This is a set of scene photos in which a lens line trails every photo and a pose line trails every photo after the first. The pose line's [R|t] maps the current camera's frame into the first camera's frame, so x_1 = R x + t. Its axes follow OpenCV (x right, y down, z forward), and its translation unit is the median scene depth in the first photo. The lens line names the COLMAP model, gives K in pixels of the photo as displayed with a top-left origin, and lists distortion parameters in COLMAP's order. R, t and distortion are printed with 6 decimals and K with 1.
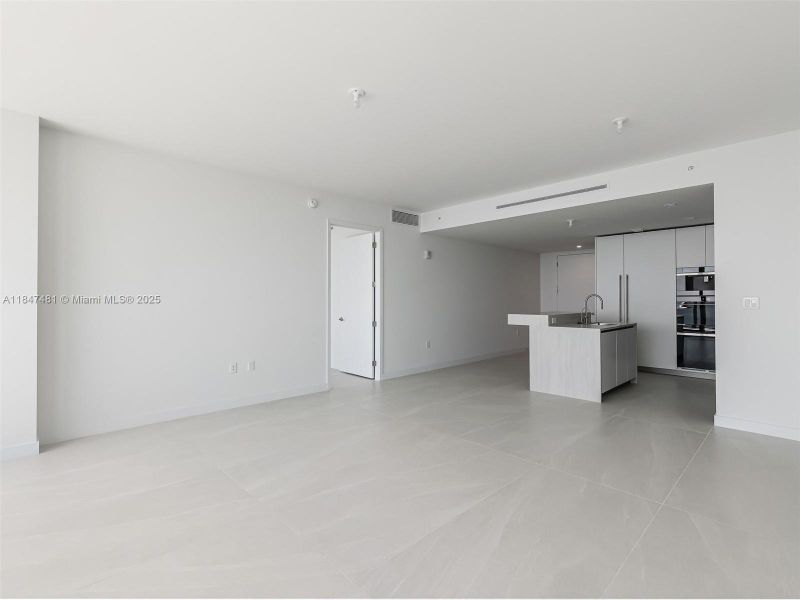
lens RADIAL K [[393.3, 0, 397.0], [0, 393.3, 292.7], [0, 0, 1]] dist [-0.001099, 0.000165]
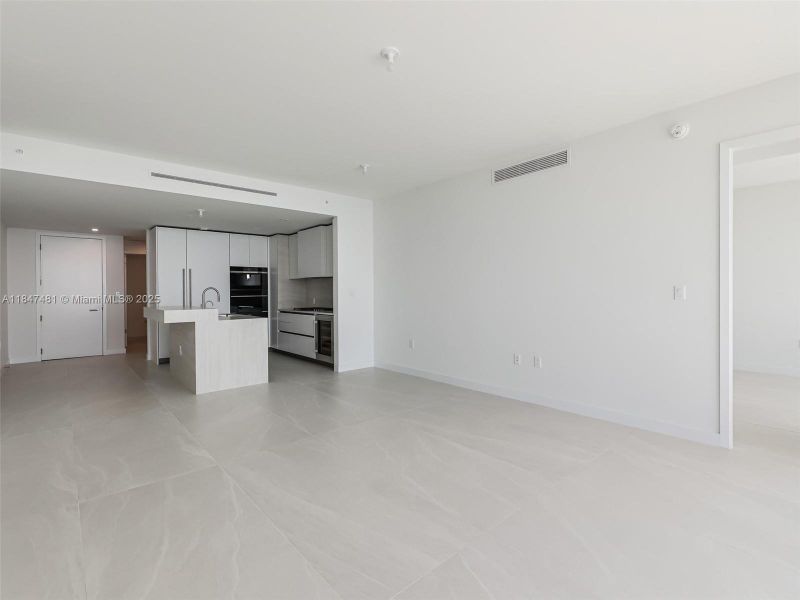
lens RADIAL K [[393.3, 0, 397.0], [0, 393.3, 292.7], [0, 0, 1]] dist [-0.001099, 0.000165]
pose [[0.076450, 0.002907, 0.997069, -0.511214], [-0.016676, 0.999860, -0.001636, 0.011316], [-0.996934, -0.016502, 0.076488, 0.480638]]
